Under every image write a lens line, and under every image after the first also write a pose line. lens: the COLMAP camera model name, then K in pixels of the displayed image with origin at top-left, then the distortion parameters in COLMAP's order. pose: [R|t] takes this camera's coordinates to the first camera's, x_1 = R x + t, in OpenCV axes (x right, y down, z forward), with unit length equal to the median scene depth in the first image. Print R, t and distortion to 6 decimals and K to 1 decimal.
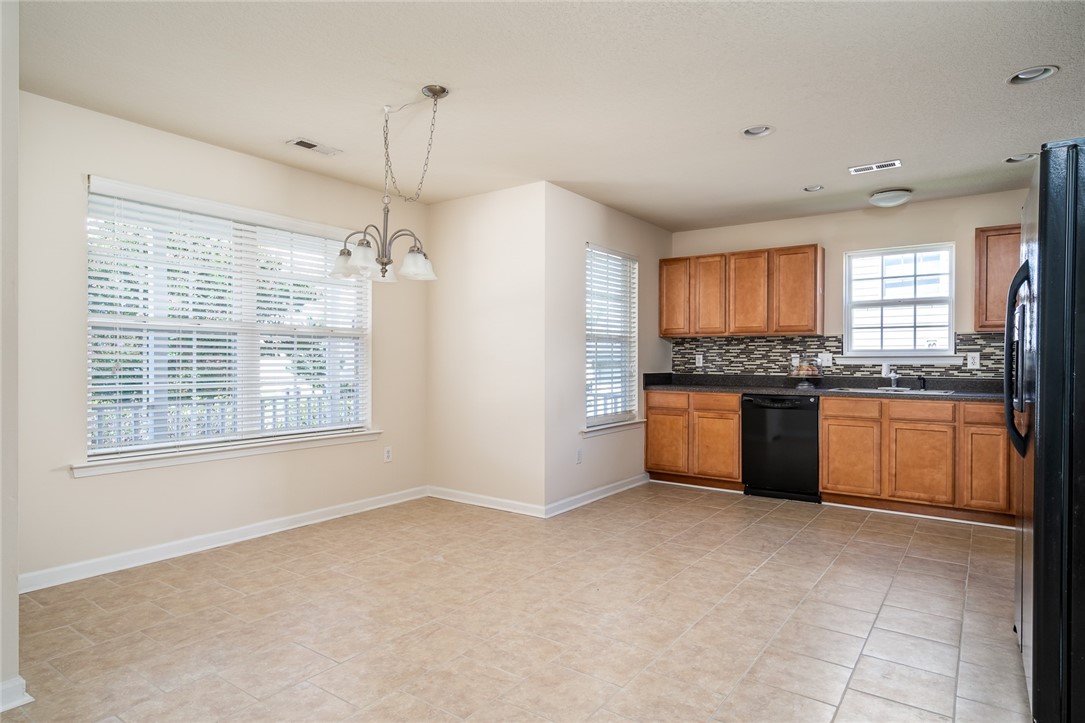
lens RADIAL K [[612.4, 0, 539.3], [0, 612.4, 364.3], [0, 0, 1]] dist [0.003880, 0.001052]
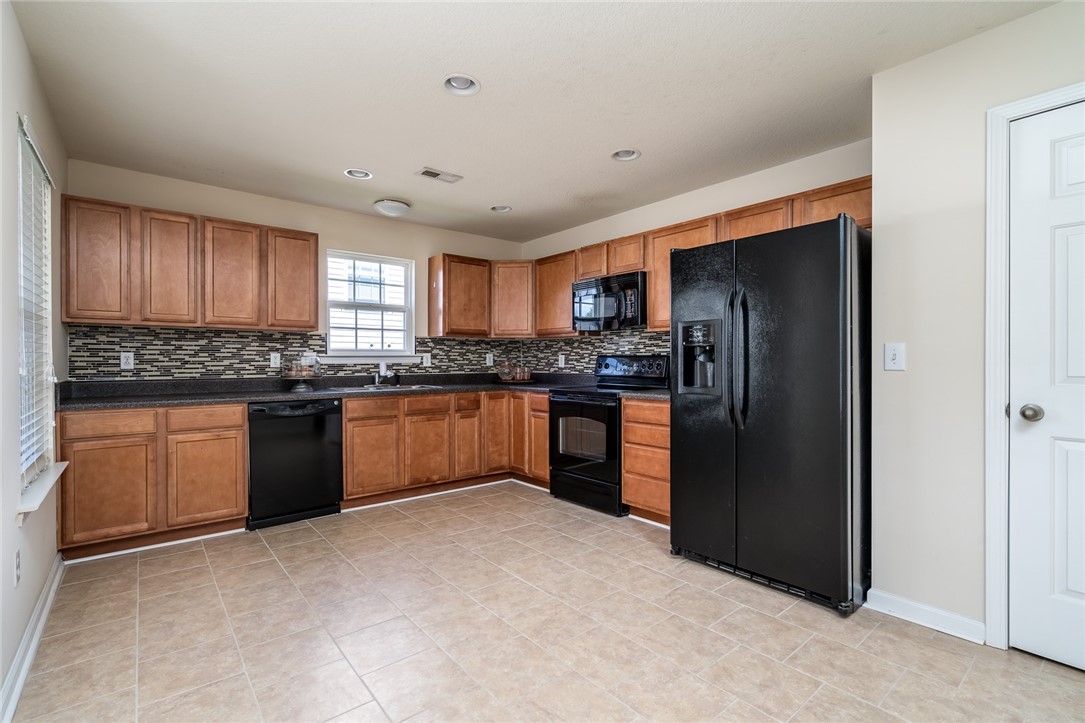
lens RADIAL K [[493.2, 0, 539.4], [0, 493.2, 362.8], [0, 0, 1]] dist [-0.005643, 0.003423]
pose [[0.255794, -0.007242, 0.966704, -0.194407], [0.009449, 0.999943, 0.004990, -0.002660], [-0.966685, 0.007858, 0.255848, 0.527878]]
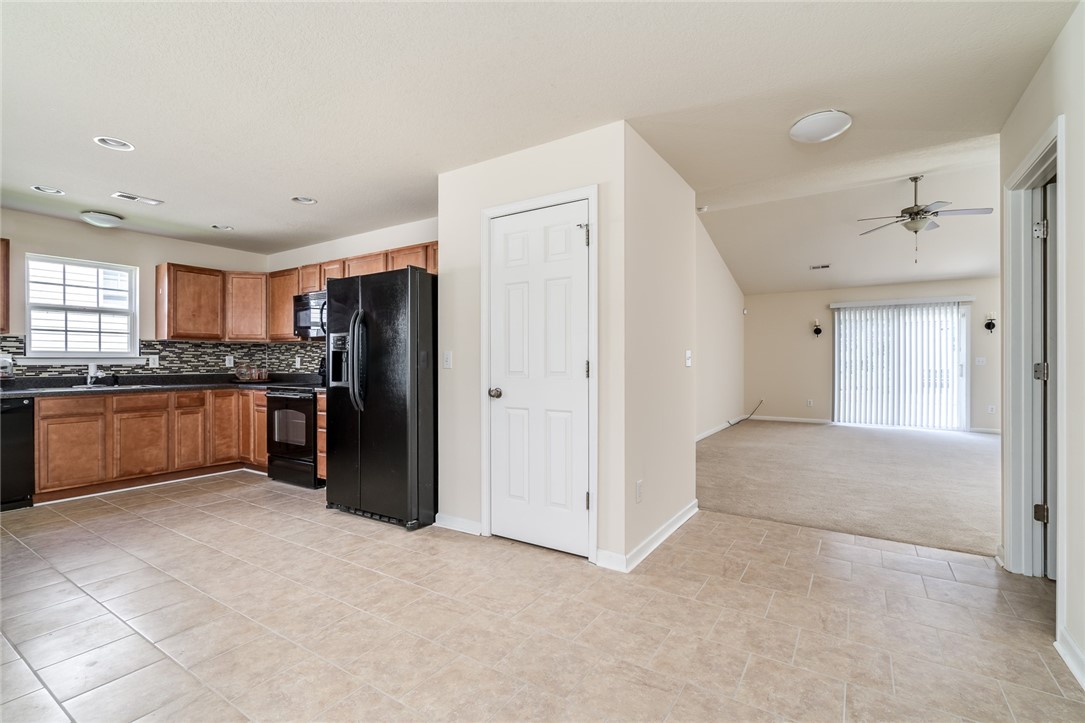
lens RADIAL K [[493.2, 0, 538.5], [0, 493.2, 362.2], [0, 0, 1]] dist [-0.005643, 0.003423]
pose [[-0.045364, -0.002861, 0.998966, -0.379402], [0.008189, 0.999961, 0.003236, -0.000737], [-0.998937, 0.008328, -0.045339, 0.228126]]
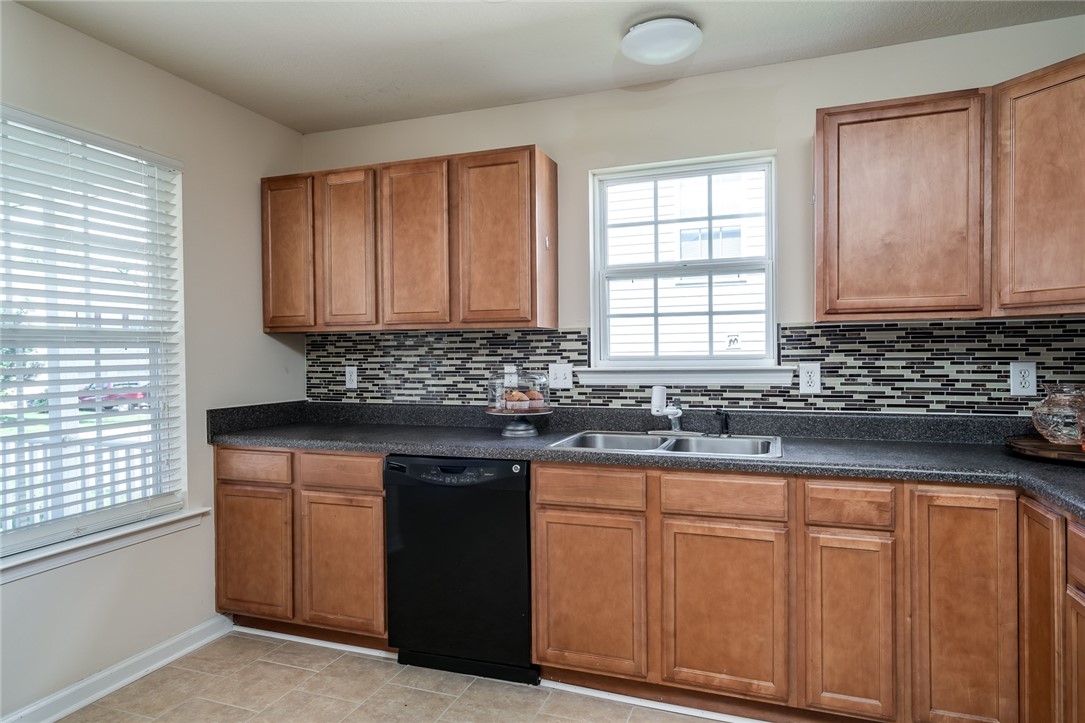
lens RADIAL K [[643.6, 0, 539.2], [0, 643.6, 362.4], [0, 0, 1]] dist [0.005278, 0.002074]
pose [[0.961161, -0.015197, 0.275571, 0.336226], [0.013829, 0.999881, 0.006907, -0.026299], [-0.275643, -0.002828, 0.961256, 0.537724]]
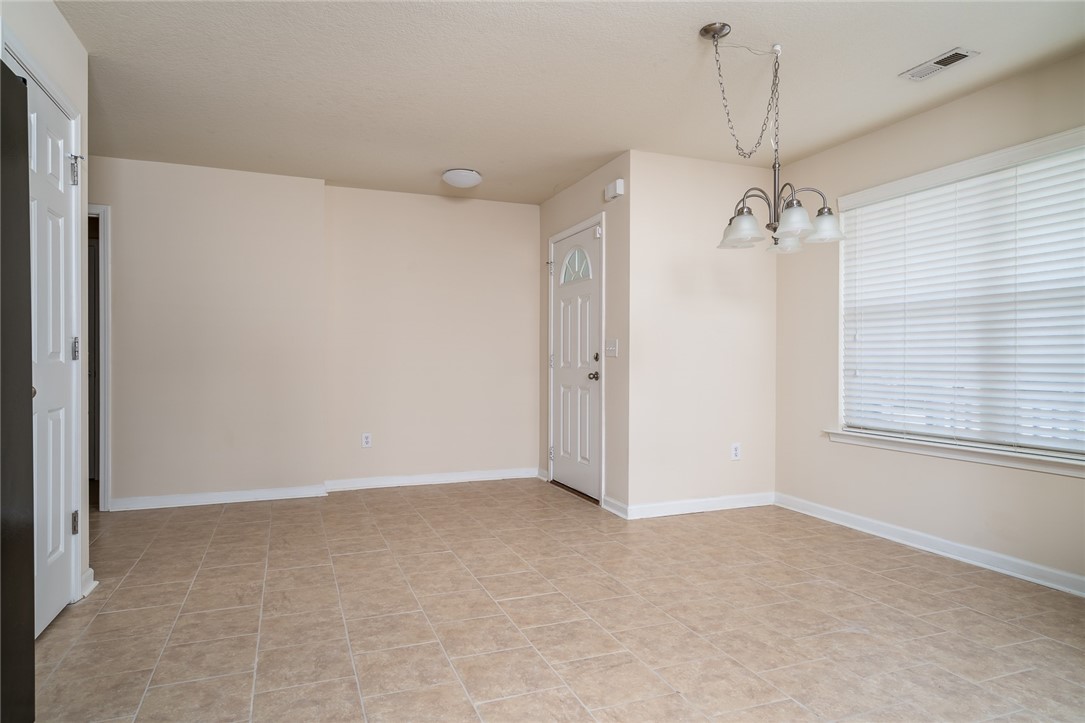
lens RADIAL K [[643.6, 0, 539.1], [0, 643.6, 364.2], [0, 0, 1]] dist [0.005278, 0.002074]
pose [[-0.538275, 0.000081, -0.842769, 0.457503], [-0.008144, 0.999953, 0.005298, 0.016757], [0.842730, 0.009716, -0.538249, 0.800231]]
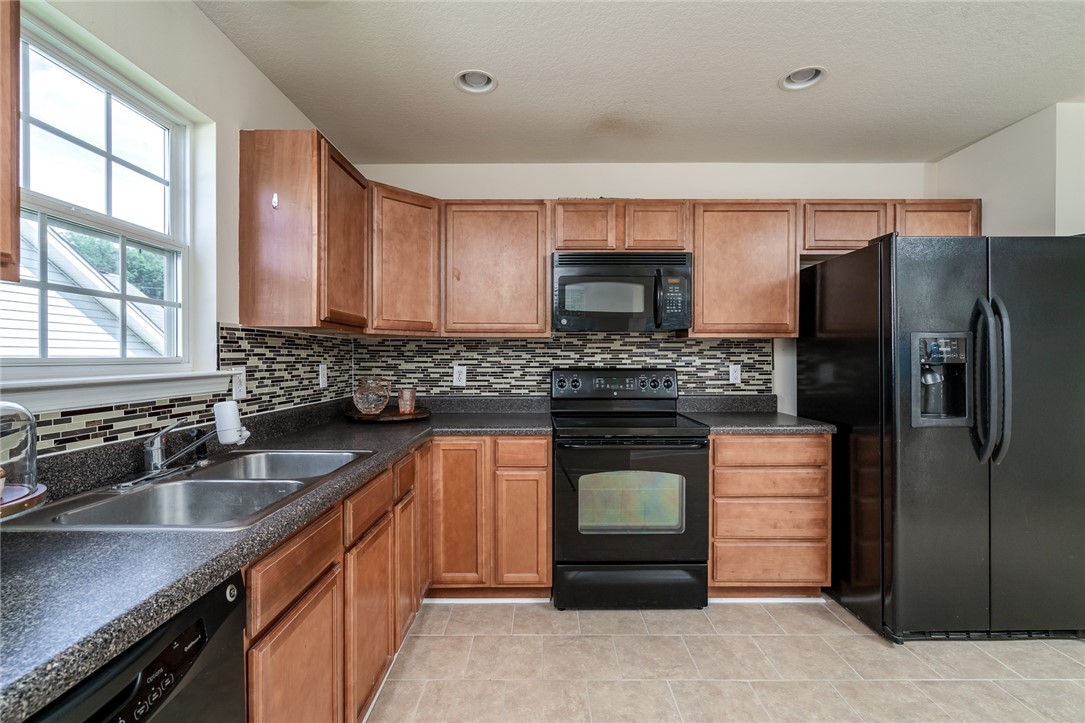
lens RADIAL K [[493.2, 0, 540.0], [0, 493.2, 361.3], [0, 0, 1]] dist [-0.005643, 0.003423]
pose [[-0.583296, -0.007670, 0.812224, 0.244033], [0.004914, 0.999904, 0.012972, -0.027328], [-0.812245, 0.011558, -0.583202, 1.035551]]
